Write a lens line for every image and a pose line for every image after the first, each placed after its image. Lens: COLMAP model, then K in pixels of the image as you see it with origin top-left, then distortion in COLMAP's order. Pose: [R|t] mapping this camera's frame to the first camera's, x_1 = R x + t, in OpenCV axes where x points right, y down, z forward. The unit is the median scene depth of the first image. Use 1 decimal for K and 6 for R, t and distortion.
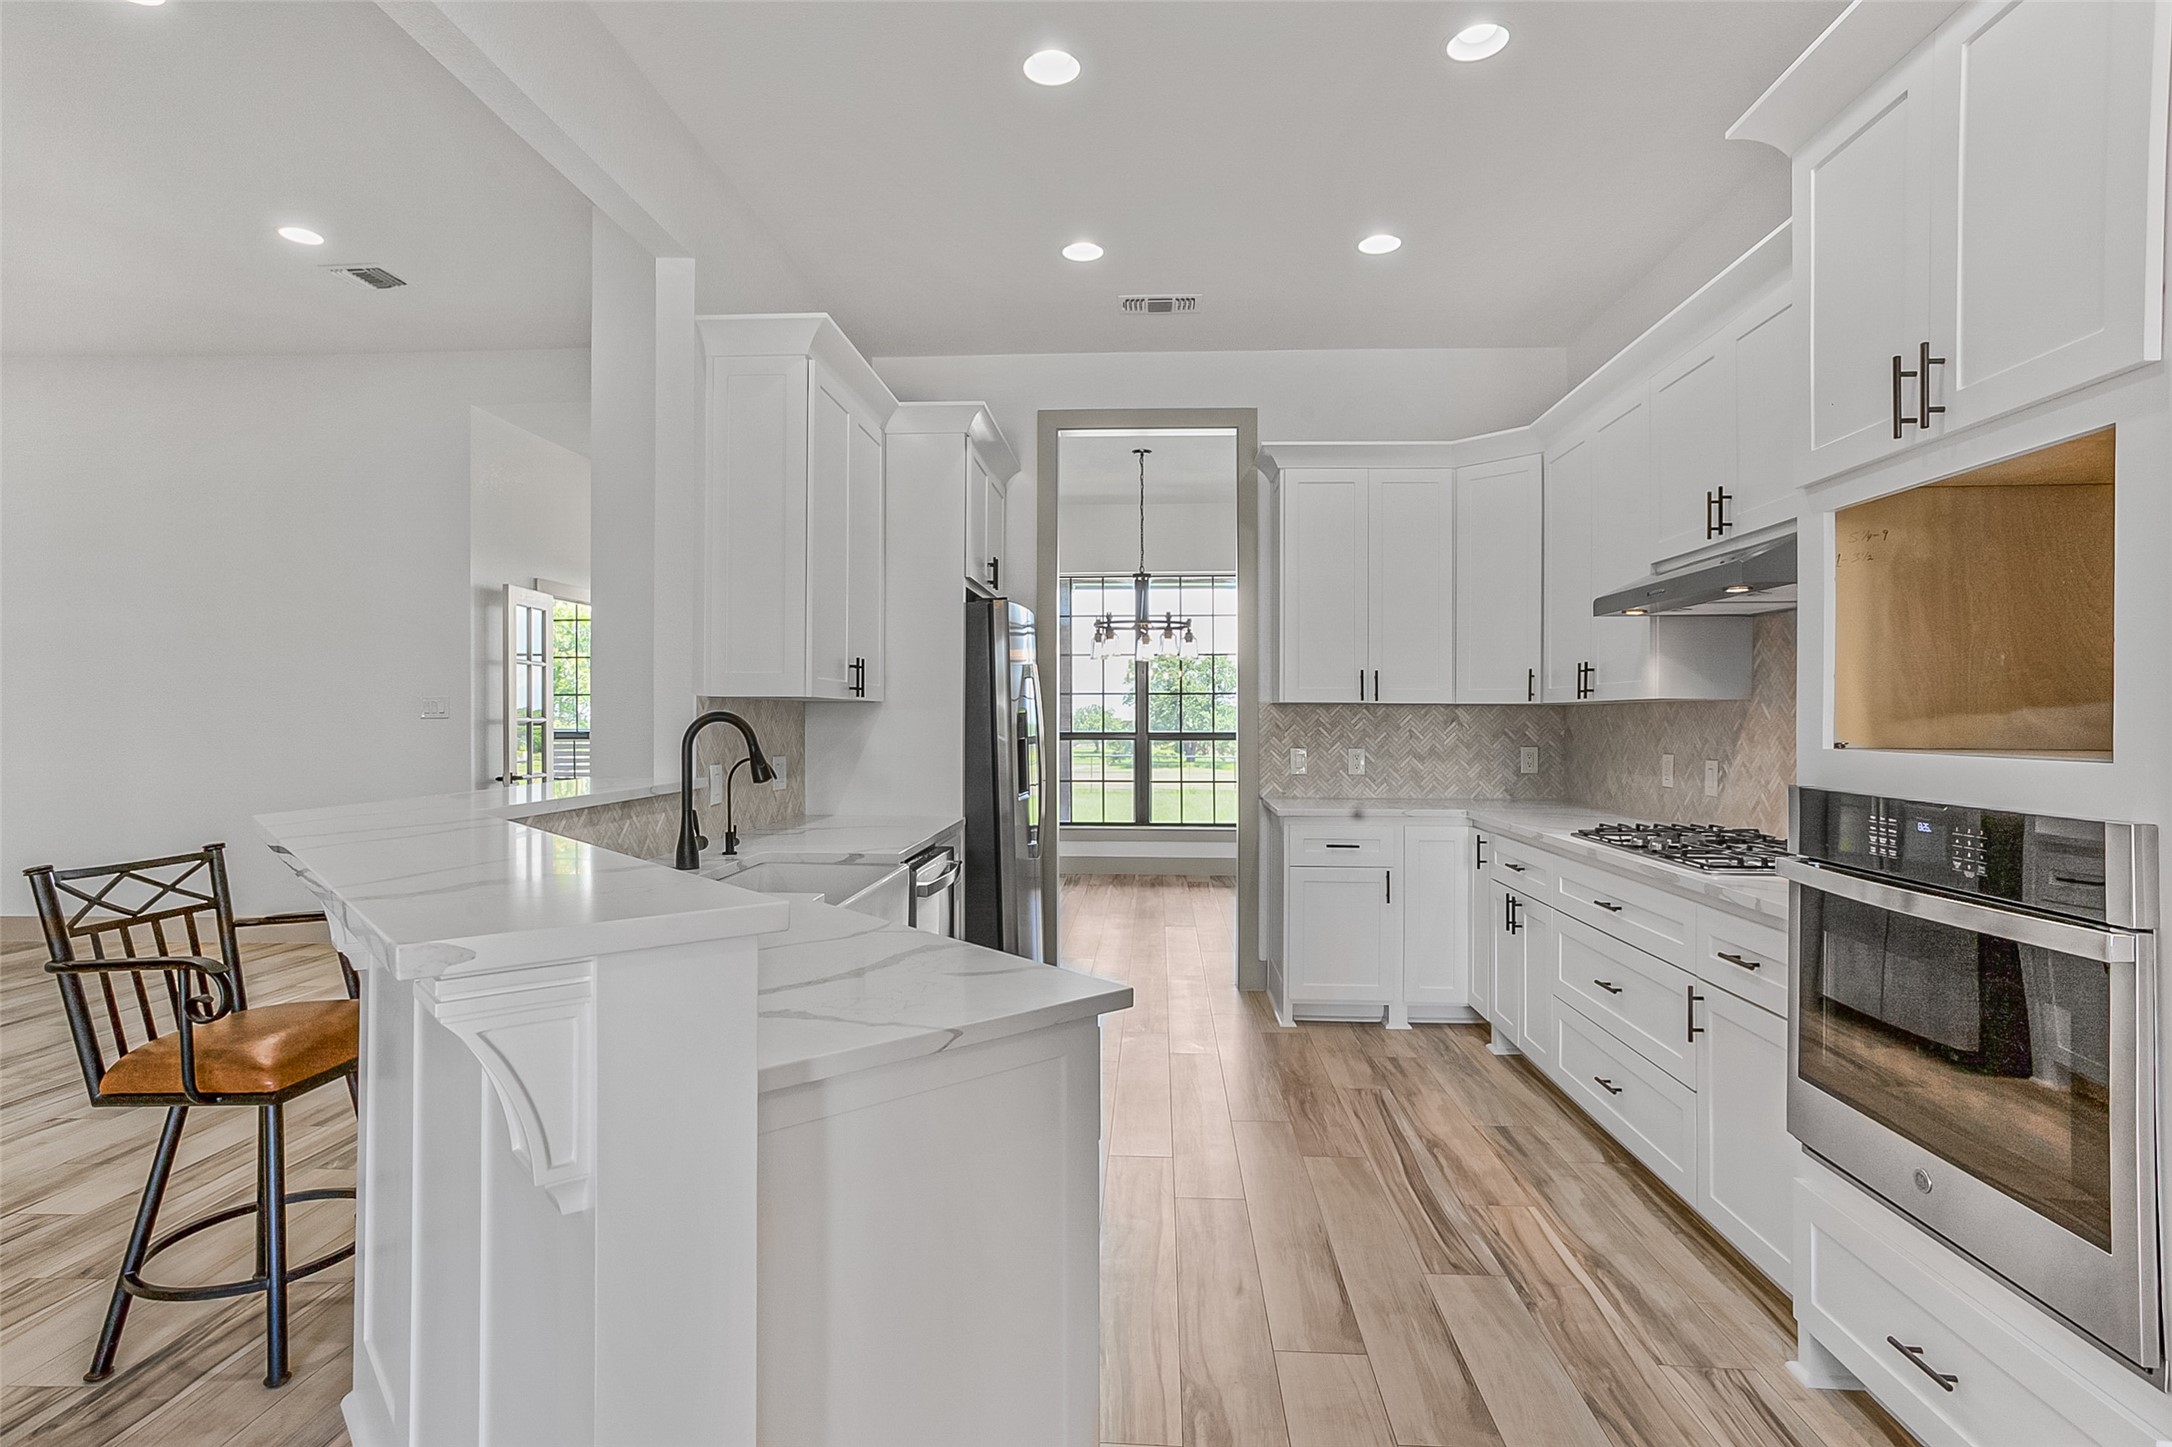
lens RADIAL K [[1070.0, 0, 1074.5], [0, 1070.0, 731.2], [0, 0, 1]] dist [-0.022811, 0.018385]
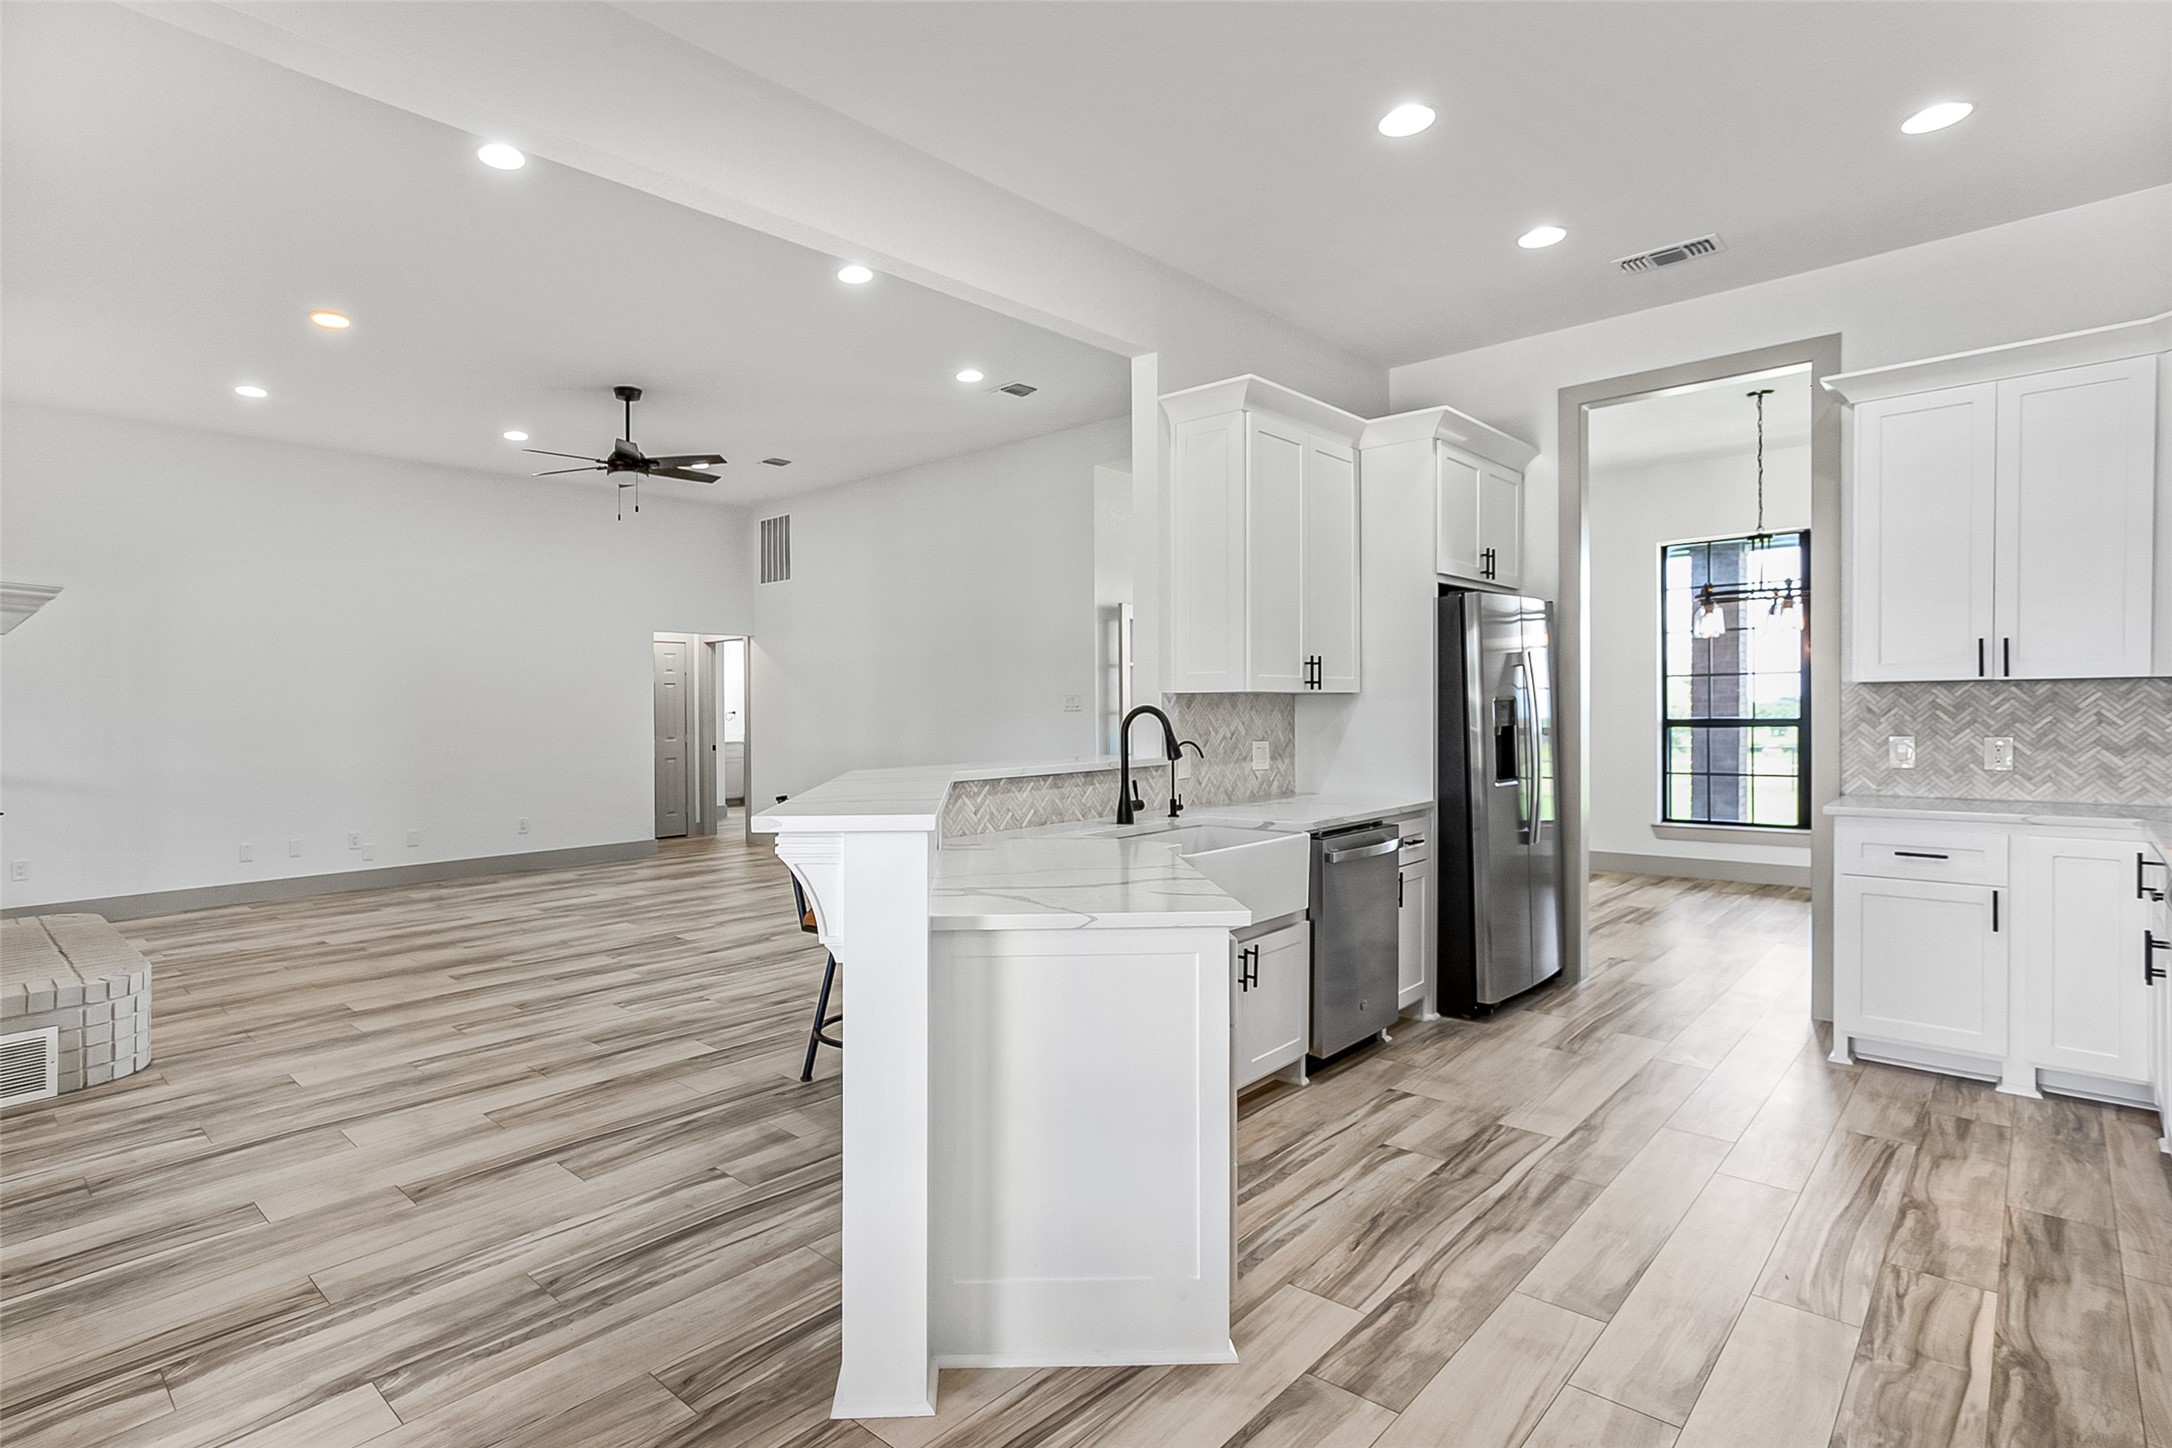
lens RADIAL K [[1051.0, 0, 998.0], [0, 1051.0, 717.7], [0, 0, 1]] dist [-0.022387, 0.015069]
pose [[0.768426, -0.006891, -0.639902, 0.243817], [0.006156, 0.999975, -0.003376, -0.000219], [0.639910, -0.001345, 0.768449, -0.078420]]
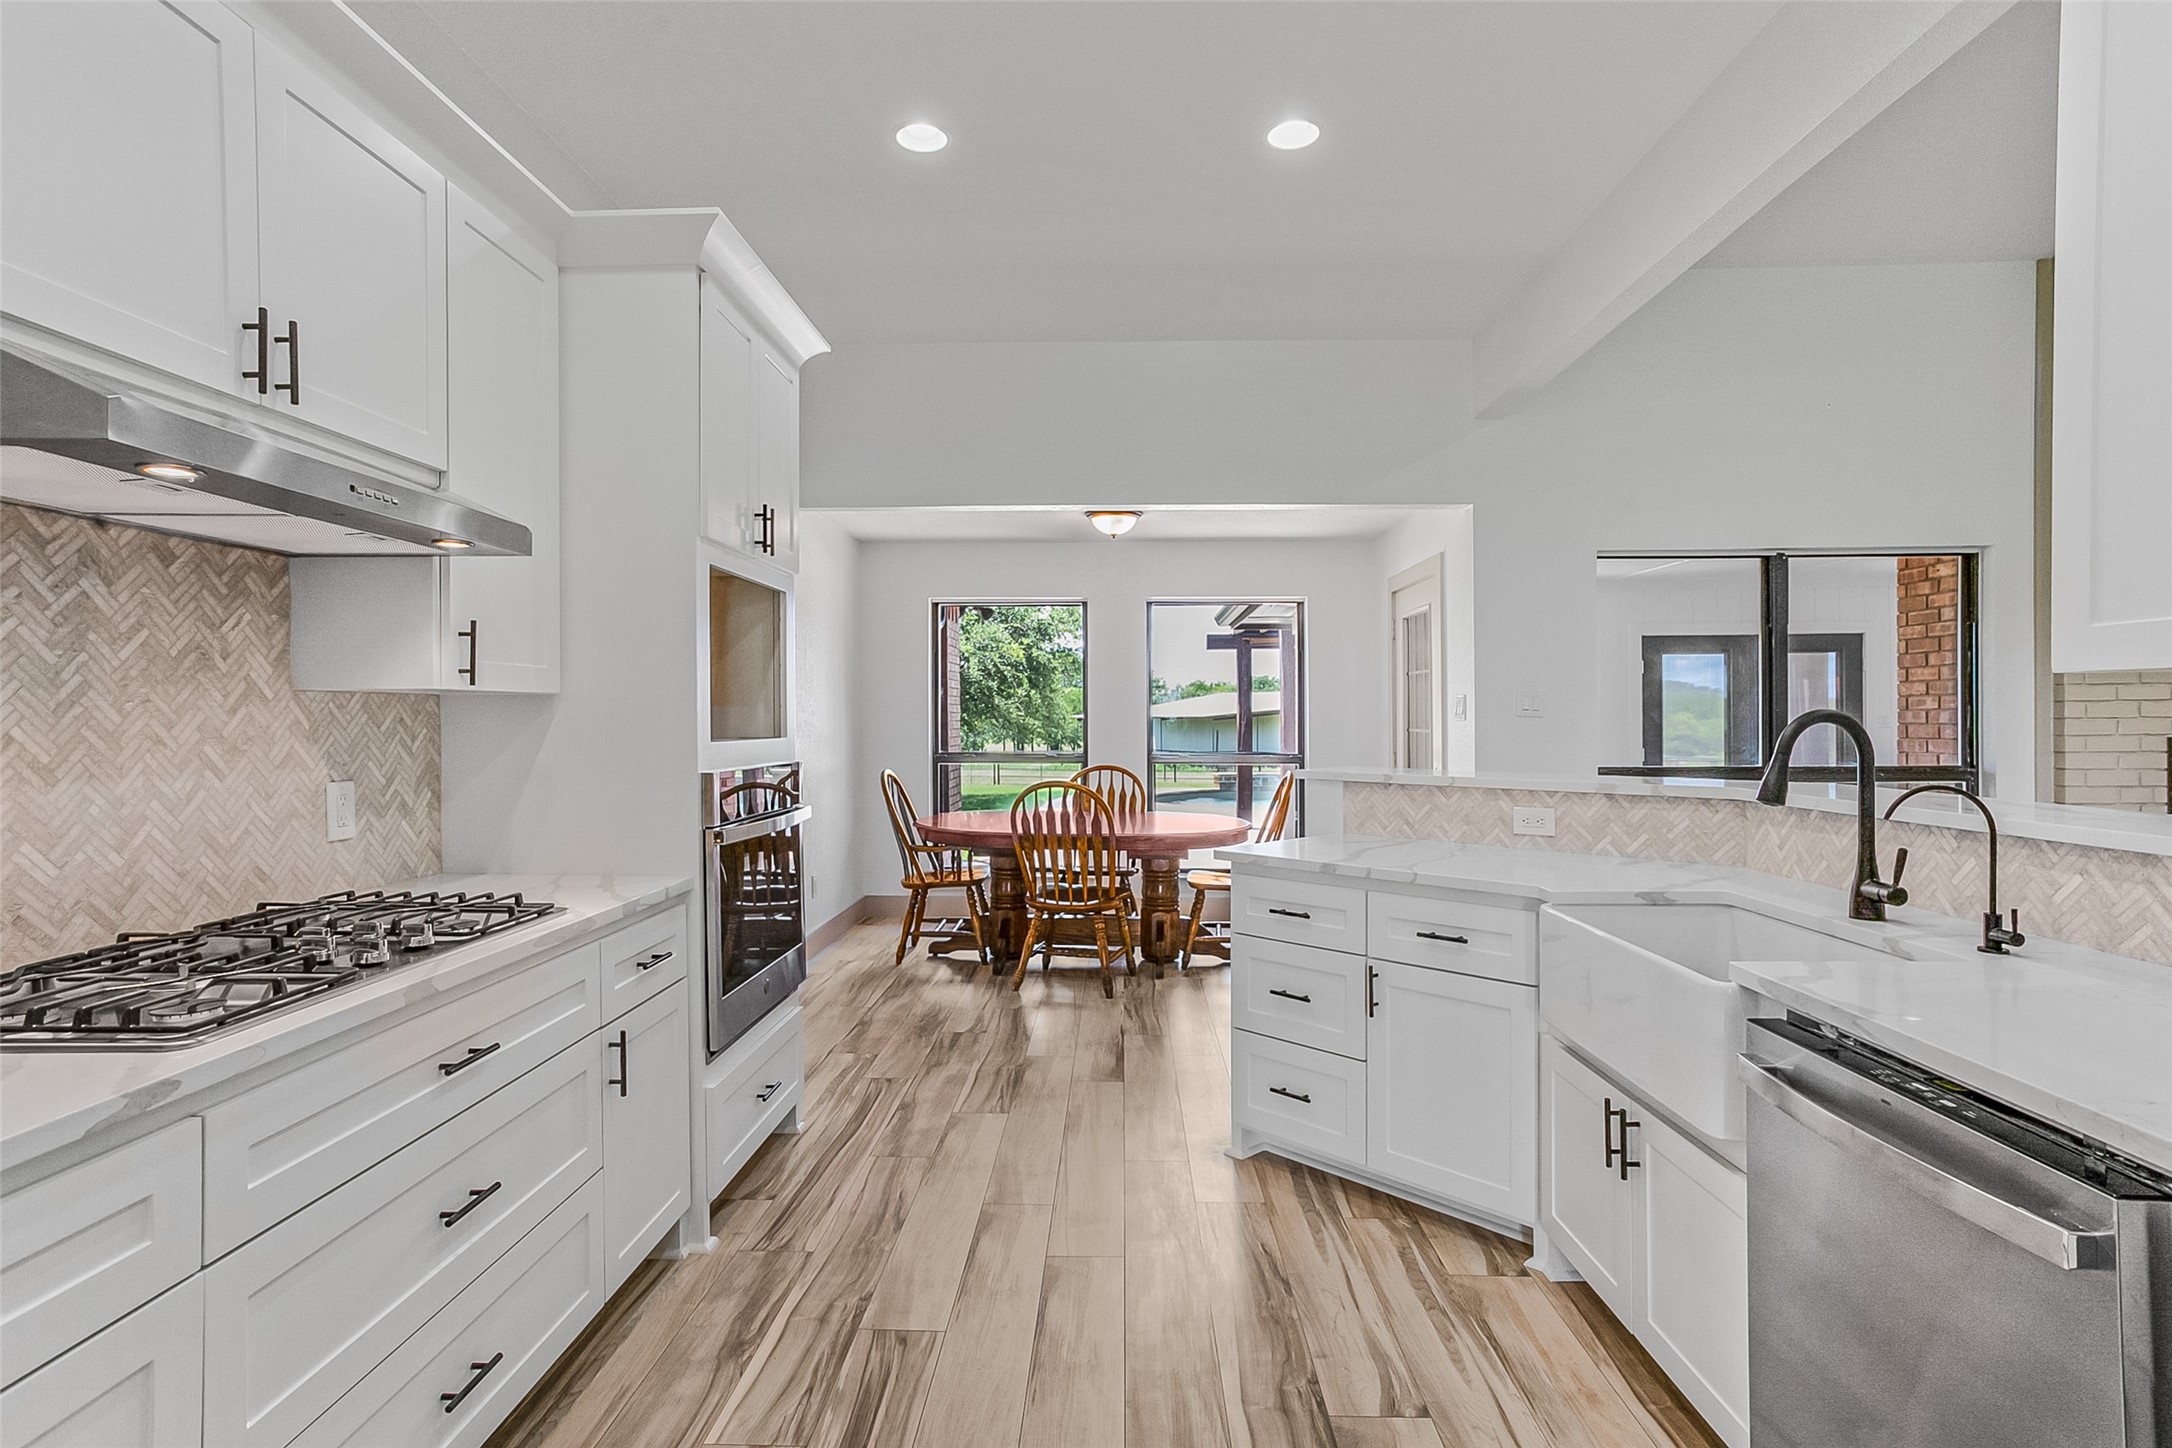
lens RADIAL K [[1135.3, 0, 1113.5], [0, 1135.3, 713.3], [0, 0, 1]] dist [-0.048245, 0.050021]
pose [[-0.997276, 0.002434, -0.073717, 0.151422], [0.002231, 0.999994, 0.002829, -0.012928], [0.073723, 0.002657, -0.997275, 1.171679]]
